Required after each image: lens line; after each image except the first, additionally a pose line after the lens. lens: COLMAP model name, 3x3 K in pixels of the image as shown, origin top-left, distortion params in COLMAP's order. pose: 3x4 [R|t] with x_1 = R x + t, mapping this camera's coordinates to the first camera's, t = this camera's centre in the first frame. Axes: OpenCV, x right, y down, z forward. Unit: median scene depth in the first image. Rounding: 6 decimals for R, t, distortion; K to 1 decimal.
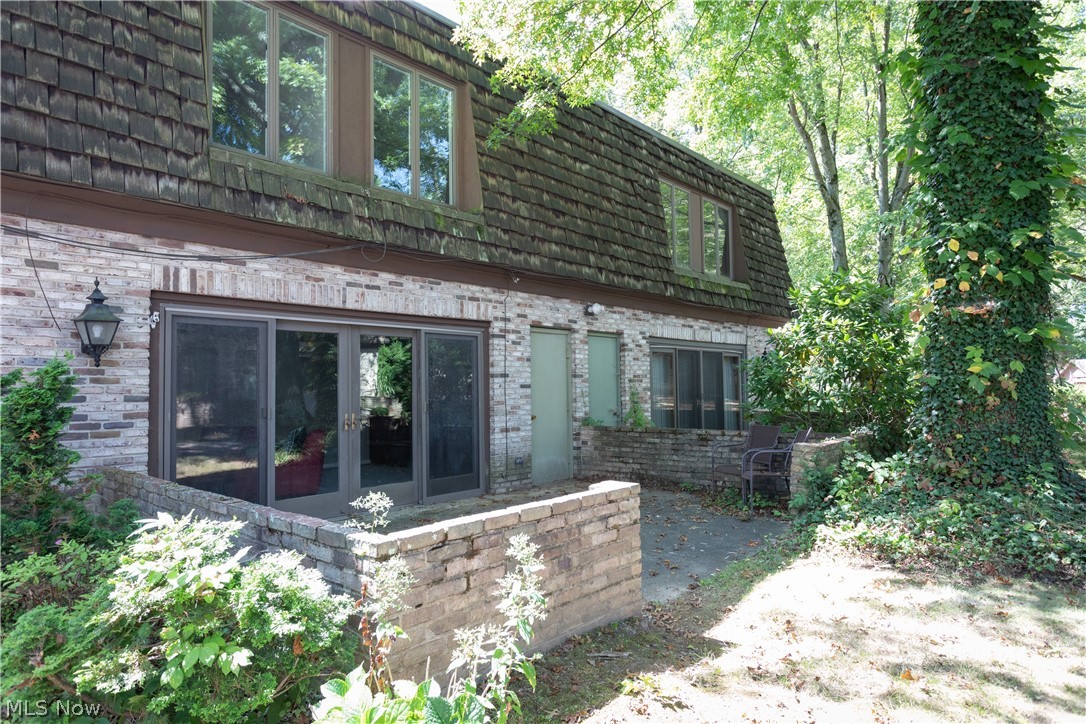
lens RADIAL K [[672.2, 0, 543.0], [0, 672.2, 362.0], [0, 0, 1]] dist [-0.001652, 0.002666]
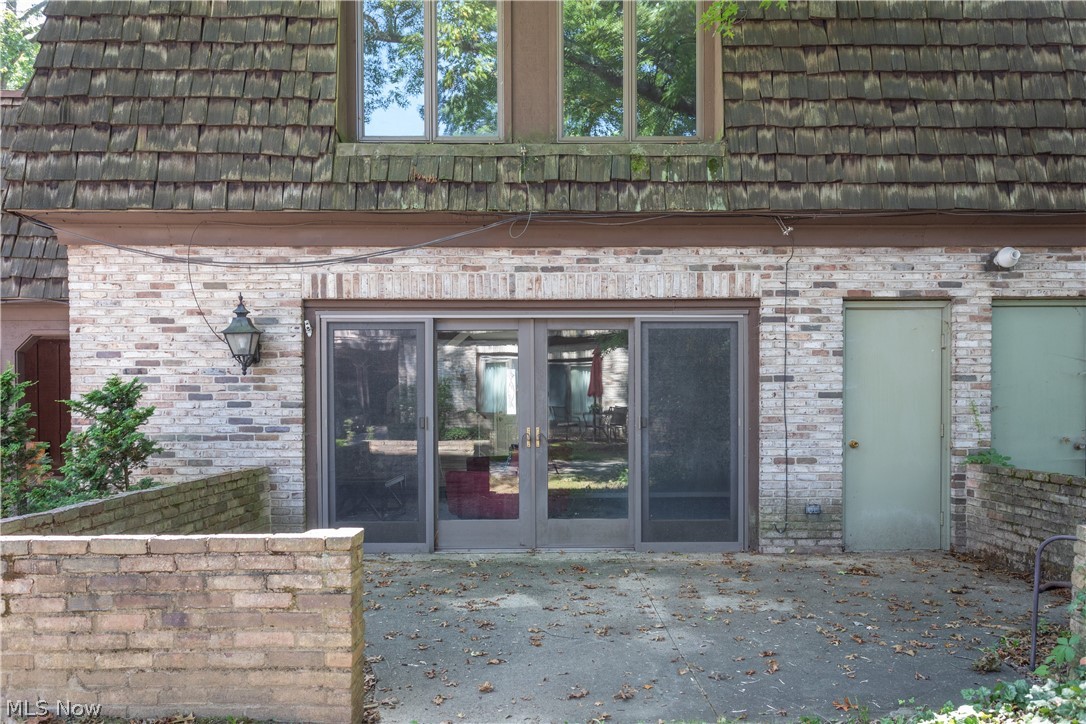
lens RADIAL K [[843.1, 0, 542.6], [0, 843.1, 425.9], [0, 0, 1]] dist [-0.002180, 0.014300]
pose [[0.654606, 0.029450, -0.755396, 0.531079], [0.023186, 0.997989, 0.059000, 0.015372], [0.755615, -0.056136, 0.652607, 0.356028]]
